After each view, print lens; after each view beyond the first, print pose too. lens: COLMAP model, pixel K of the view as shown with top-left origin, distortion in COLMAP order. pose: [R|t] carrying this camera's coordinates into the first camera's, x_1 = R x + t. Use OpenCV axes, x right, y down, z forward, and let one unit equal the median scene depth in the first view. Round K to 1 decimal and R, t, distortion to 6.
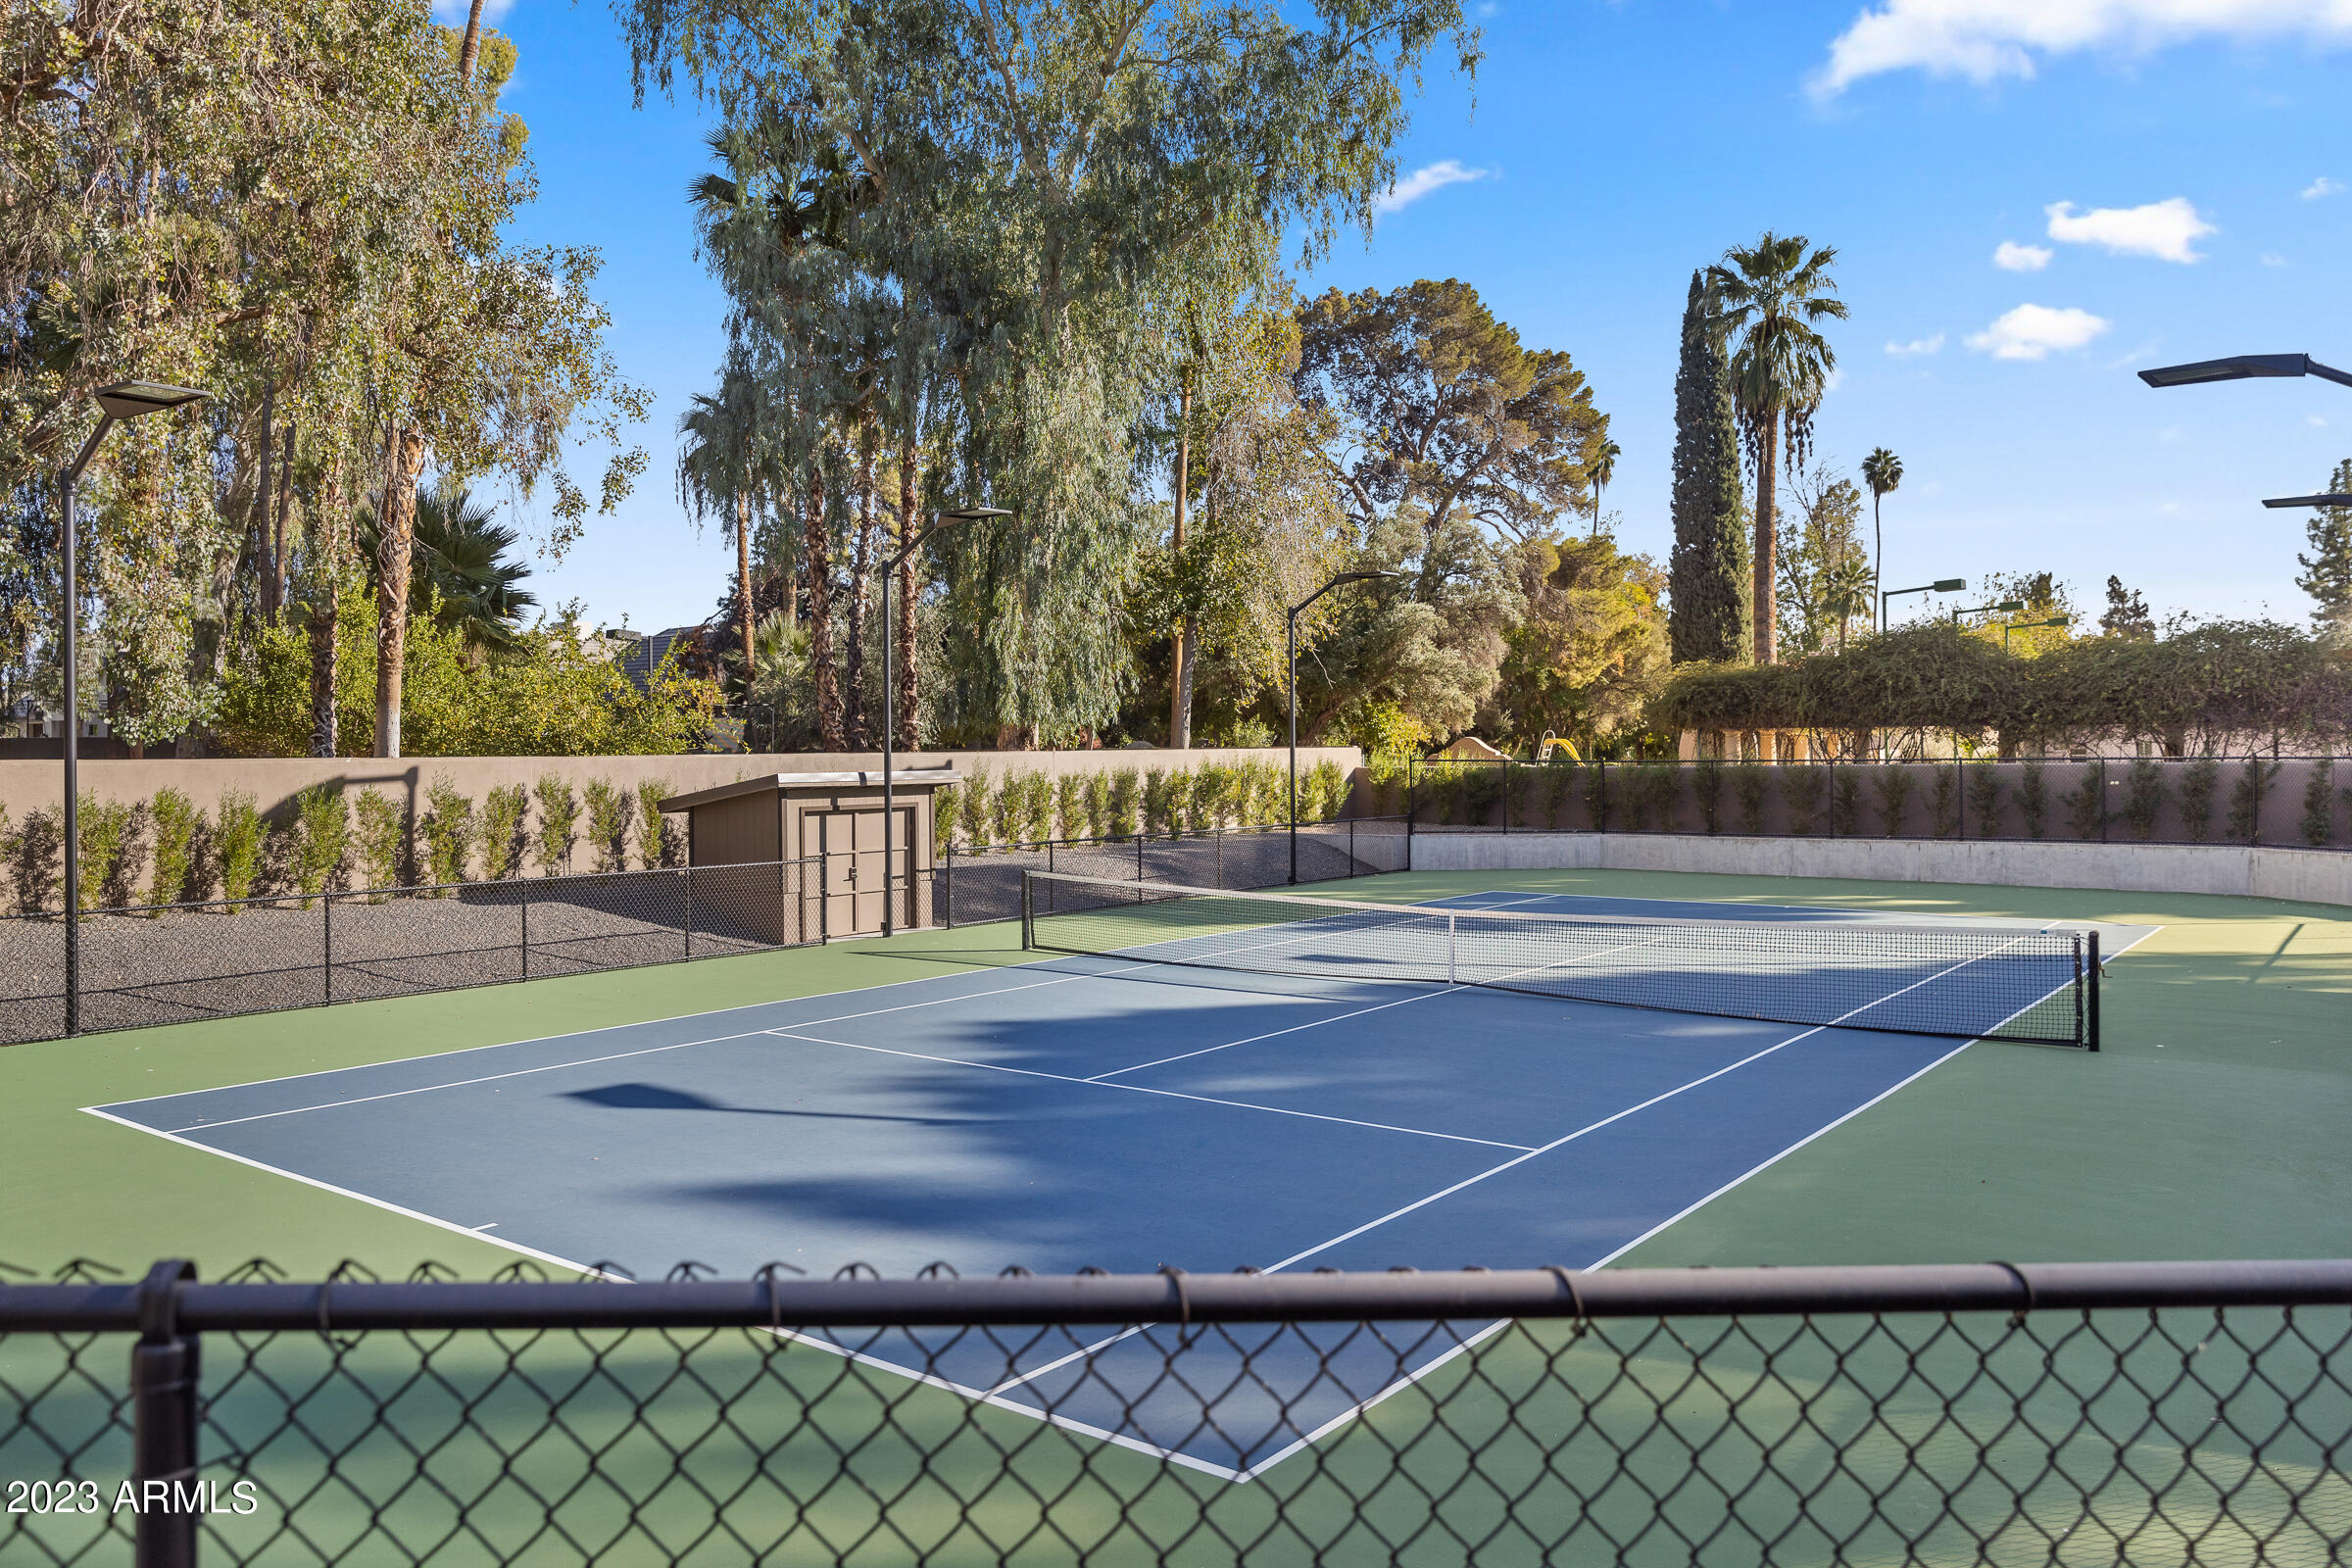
lens RADIAL K [[1694.1, 0, 1176.0], [0, 1694.1, 784.0], [0, 0, 1]] dist [-0.002777, -0.000376]
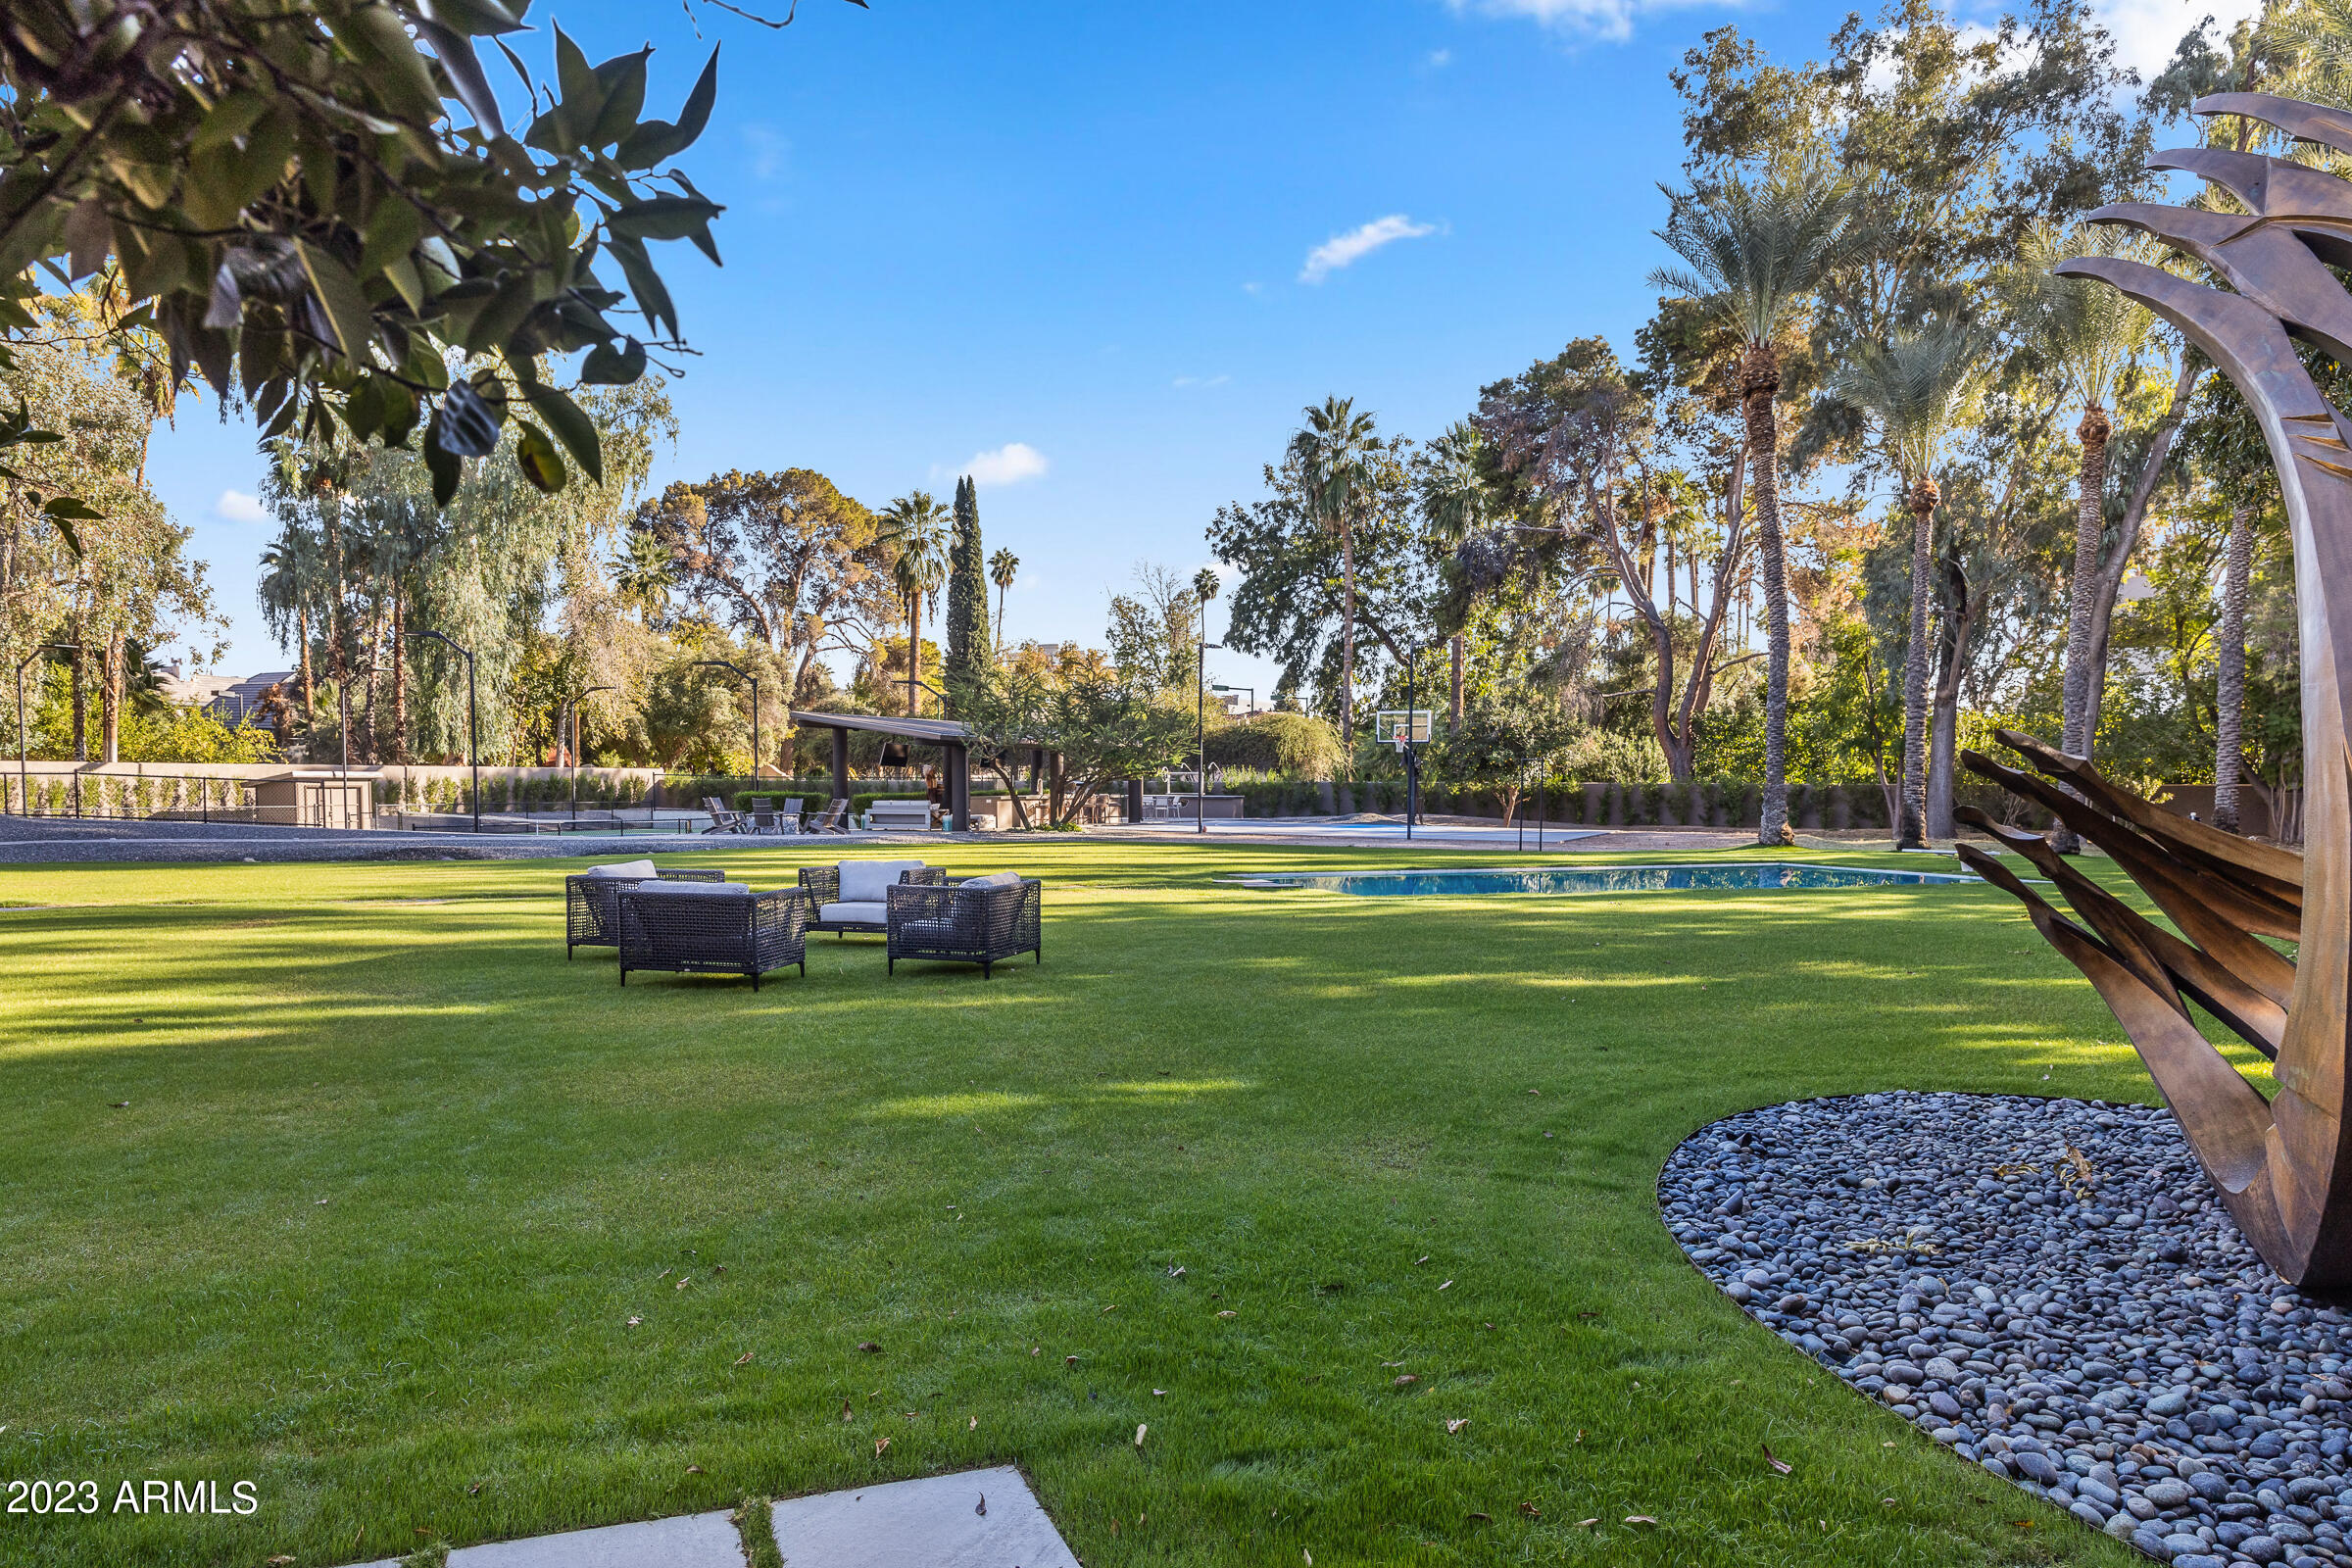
lens RADIAL K [[1545.5, 0, 1175.0], [0, 1545.5, 916.6], [0, 0, 1]] dist [-0.000893, -0.000788]
pose [[0.973150, -0.003489, 0.230145, 0.319530], [-0.012273, 0.997676, 0.067021, 0.024480], [-0.229844, -0.068046, 0.970846, -0.964534]]
